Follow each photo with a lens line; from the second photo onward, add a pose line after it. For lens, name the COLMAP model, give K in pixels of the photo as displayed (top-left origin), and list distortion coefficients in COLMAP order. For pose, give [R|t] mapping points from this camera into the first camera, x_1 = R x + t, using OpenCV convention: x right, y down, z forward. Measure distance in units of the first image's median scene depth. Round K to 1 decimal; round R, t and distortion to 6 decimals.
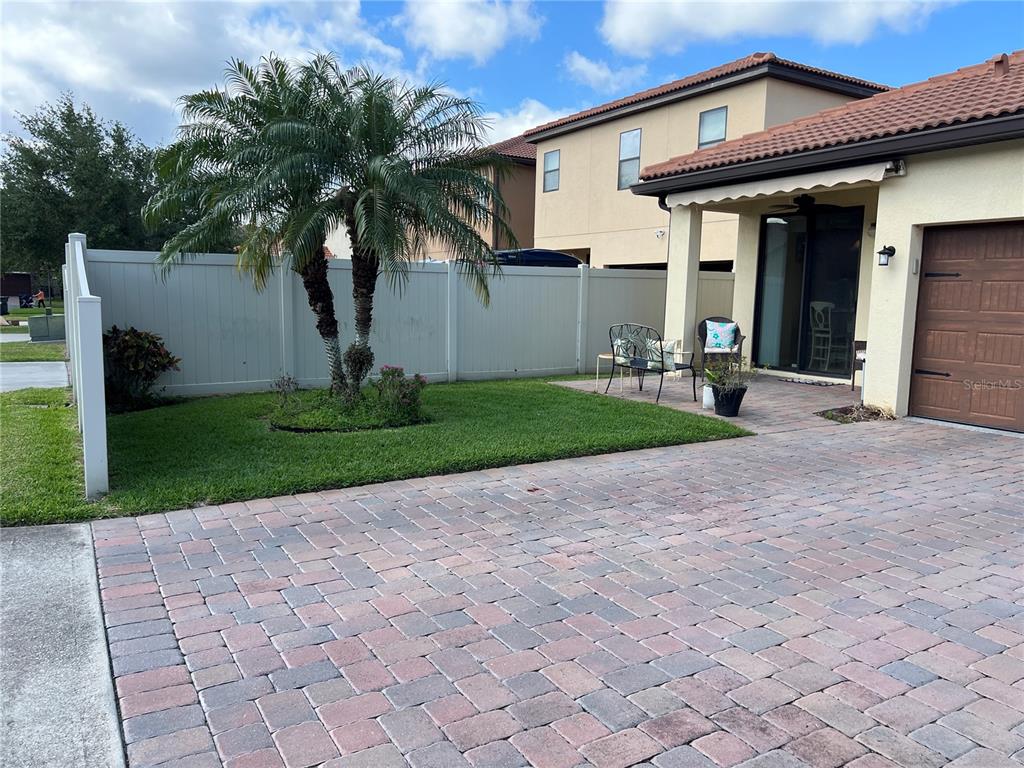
lens RADIAL K [[777.5, 0, 518.8], [0, 777.5, 384.1], [0, 0, 1]] dist [0.087466, -0.105834]
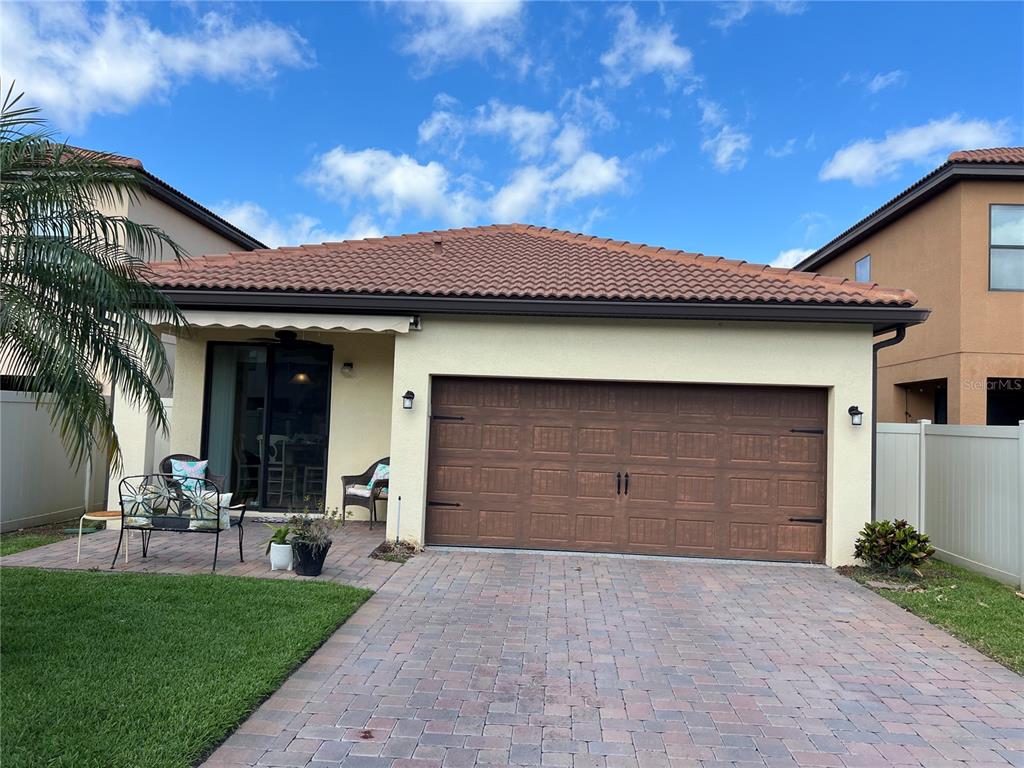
lens RADIAL K [[777.5, 0, 518.8], [0, 777.5, 384.1], [0, 0, 1]] dist [0.087466, -0.105834]
pose [[0.550270, 0.034633, 0.834268, -0.374356], [0.075293, 0.993011, -0.090884, -0.080079], [-0.831585, 0.112825, 0.543817, 0.305786]]
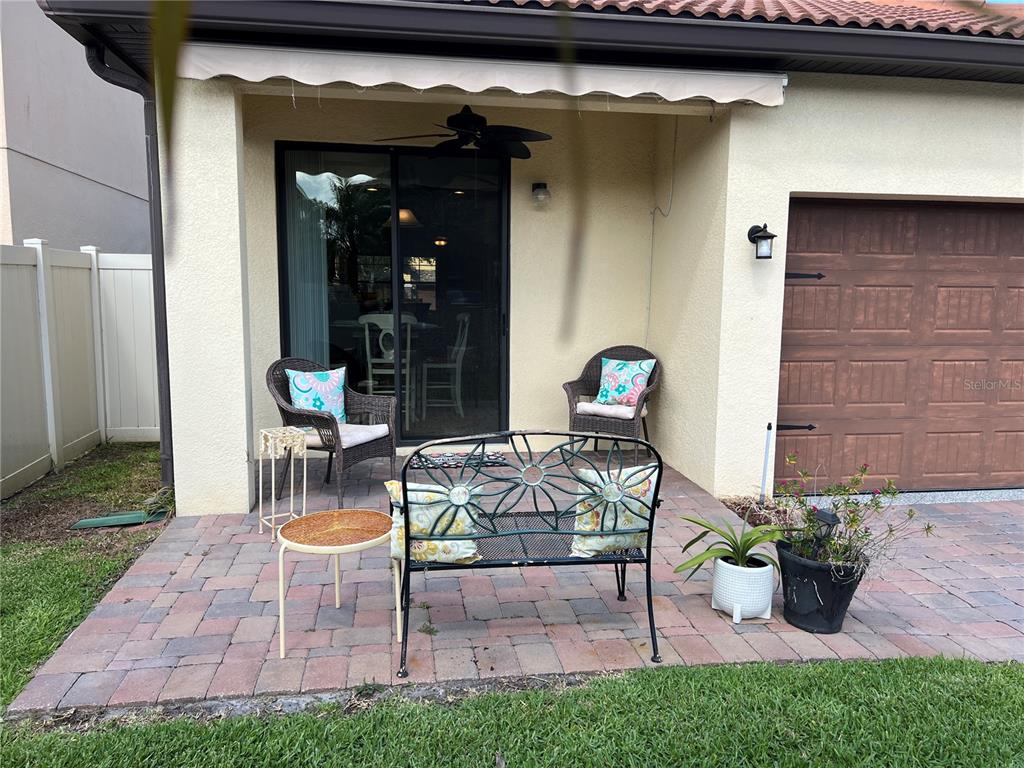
lens RADIAL K [[777.5, 0, 518.8], [0, 777.5, 384.1], [0, 0, 1]] dist [0.087466, -0.105834]
pose [[0.347576, -0.134759, 0.927918, -0.154666], [0.103145, 0.989108, 0.105010, -0.148420], [-0.931962, 0.059211, 0.357689, 1.036971]]
